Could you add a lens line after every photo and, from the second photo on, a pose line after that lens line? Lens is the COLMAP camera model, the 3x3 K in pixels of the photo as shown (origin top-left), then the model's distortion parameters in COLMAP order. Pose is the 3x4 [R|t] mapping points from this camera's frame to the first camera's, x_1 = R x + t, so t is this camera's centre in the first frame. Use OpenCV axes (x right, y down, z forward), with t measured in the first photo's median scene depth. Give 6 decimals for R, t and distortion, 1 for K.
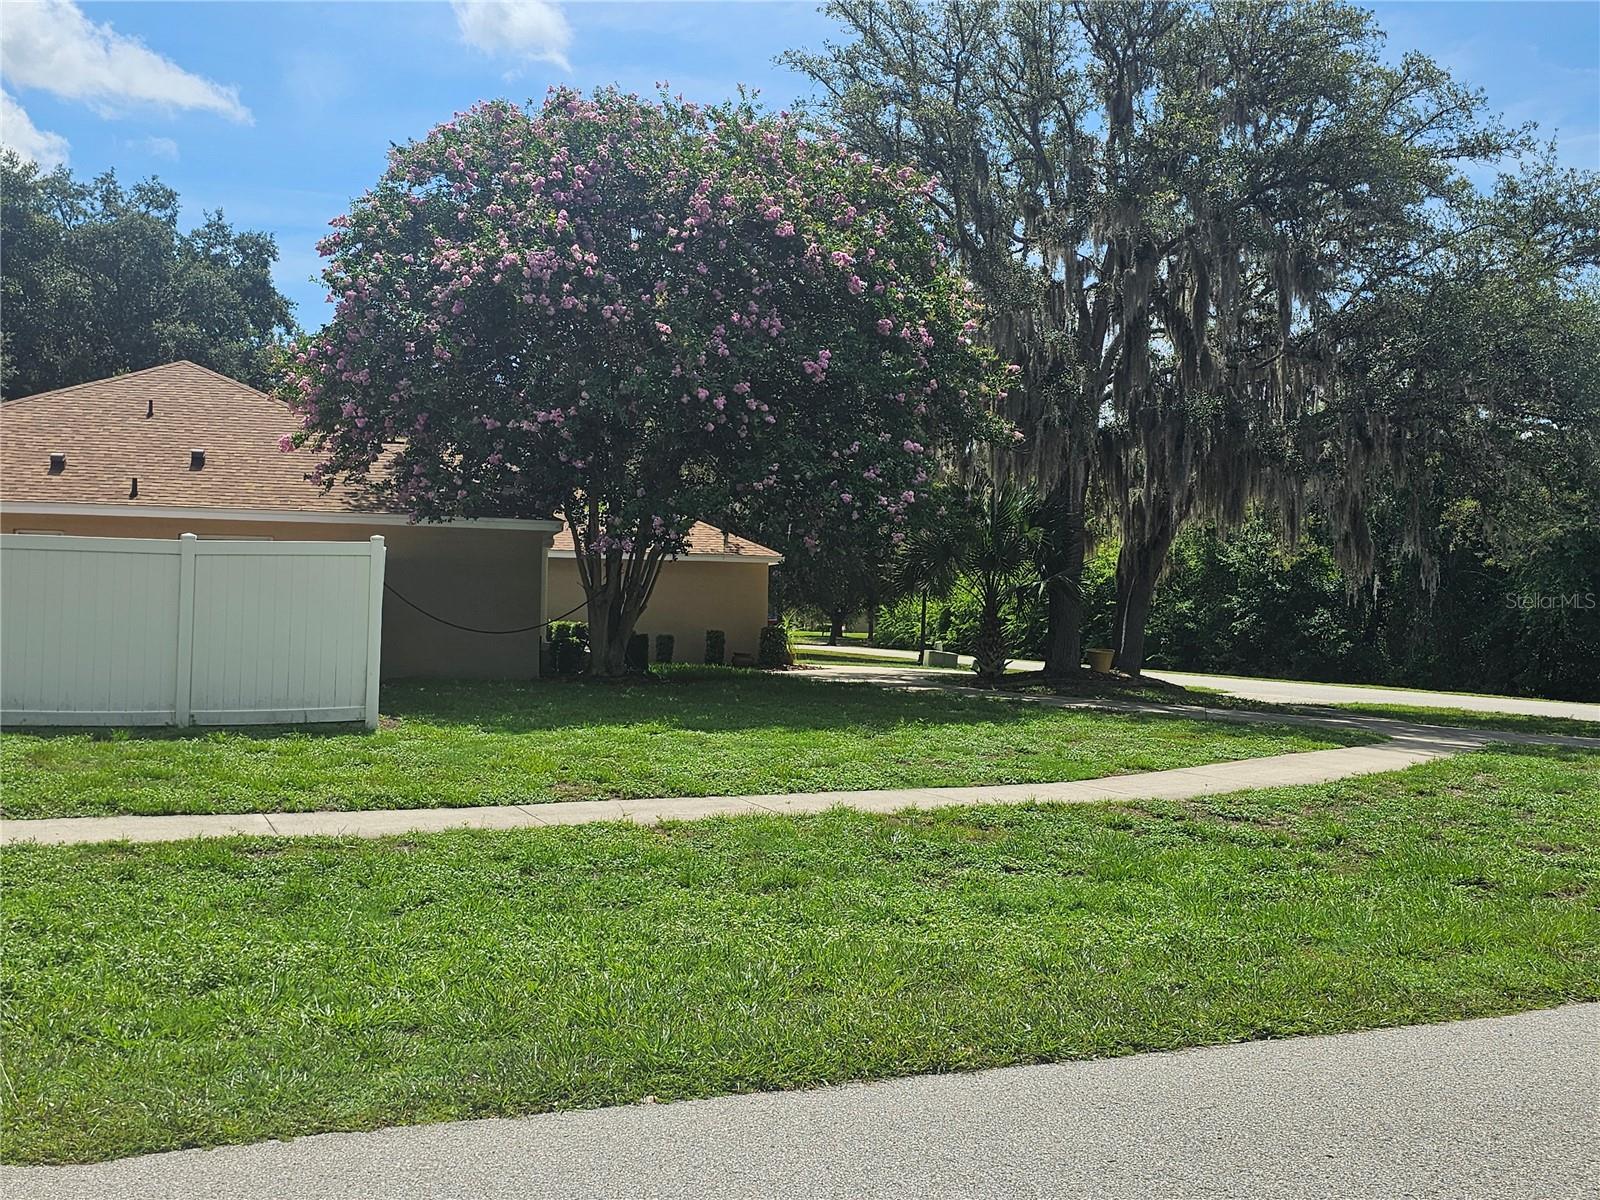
lens RADIAL K [[1505.0, 0, 772.2], [0, 1505.0, 598.2], [0, 0, 1]] dist [0.042933, -0.007476]
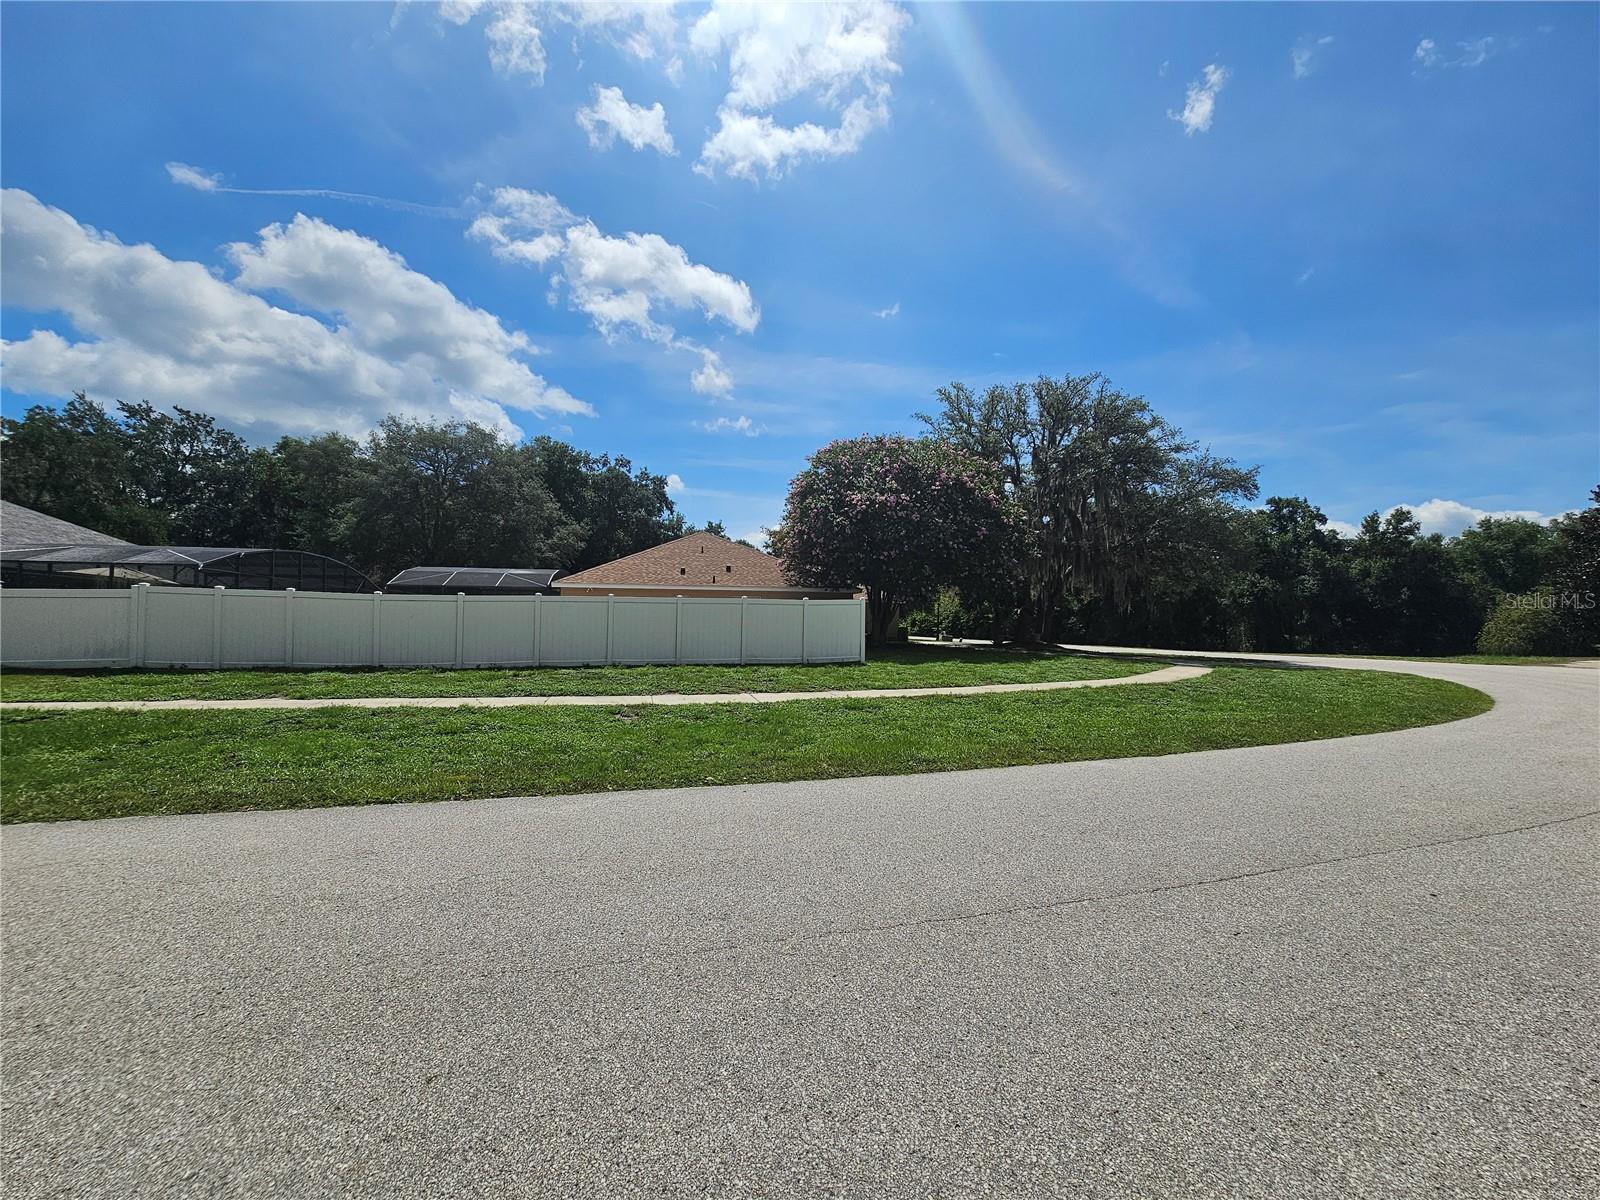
lens RADIAL K [[639.4, 0, 795.7], [0, 639.4, 617.3], [0, 0, 1]] dist [0.000814, 0.000073]
pose [[0.999829, -0.011344, 0.014618, -0.286260], [0.011341, 0.999936, 0.000287, -0.003361], [-0.014620, -0.000121, 0.999893, -0.162393]]
